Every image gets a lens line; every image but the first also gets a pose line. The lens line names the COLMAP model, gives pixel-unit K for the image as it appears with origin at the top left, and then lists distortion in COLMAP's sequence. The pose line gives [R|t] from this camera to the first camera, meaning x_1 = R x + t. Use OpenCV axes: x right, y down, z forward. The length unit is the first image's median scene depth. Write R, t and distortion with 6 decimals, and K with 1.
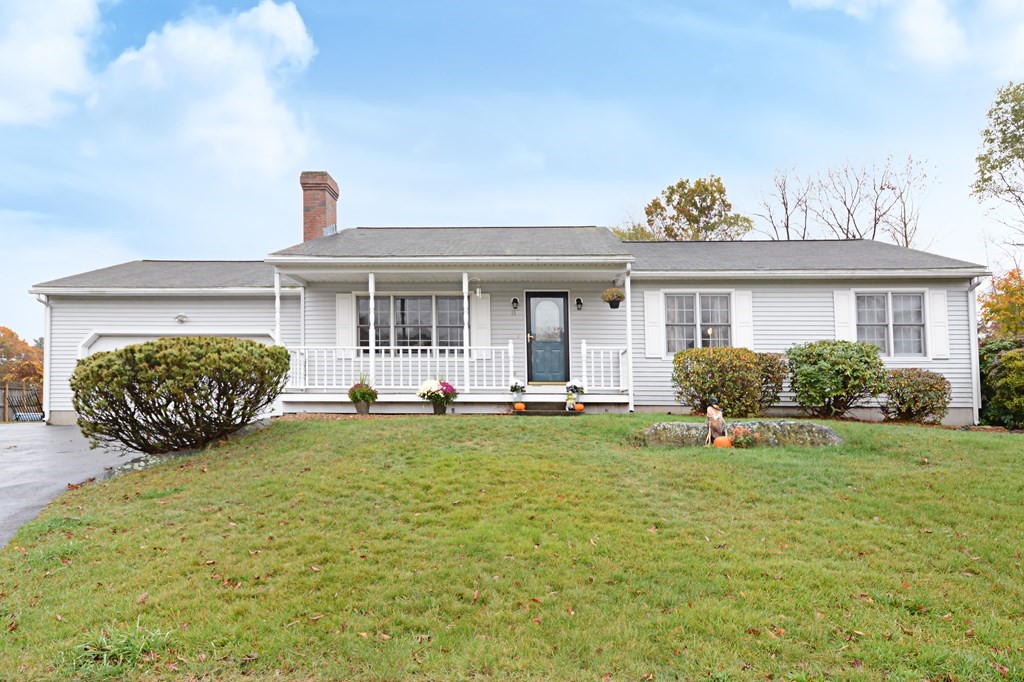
lens RADIAL K [[637.8, 0, 512.0], [0, 637.8, 341.0], [0, 0, 1]] dist [0.009821, 0.000460]
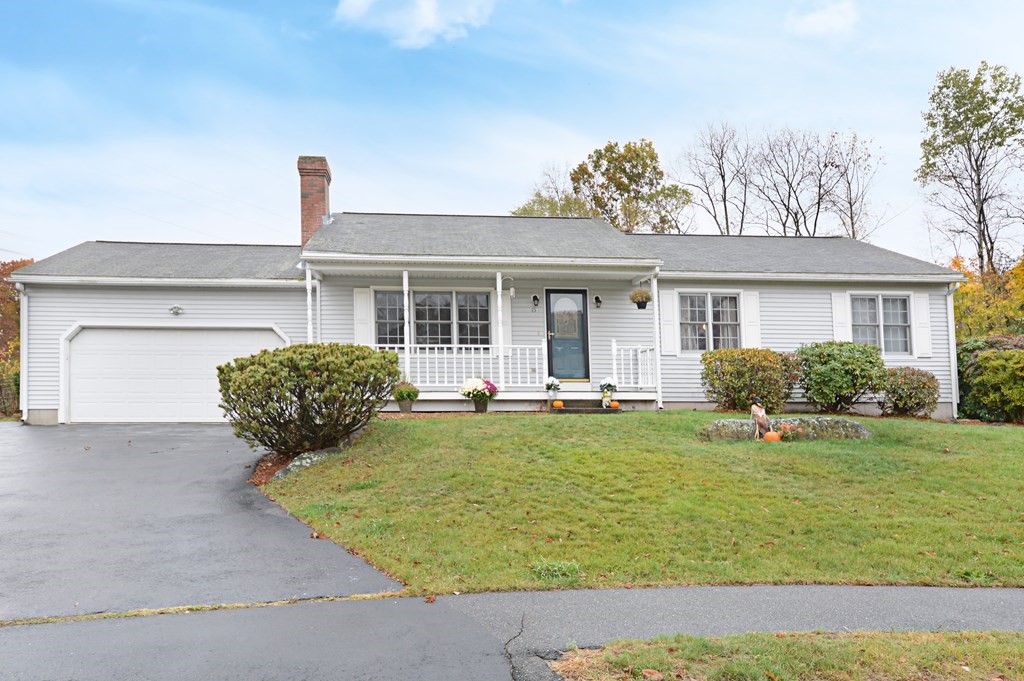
lens RADIAL K [[735.4, 0, 509.8], [0, 735.4, 305.6], [0, 0, 1]] dist [-0.002583, 0.000586]
pose [[0.992183, 0.012373, 0.124177, -0.188183], [-0.009576, 0.999687, -0.023093, -0.024950], [-0.124424, 0.021724, 0.991991, -0.152385]]
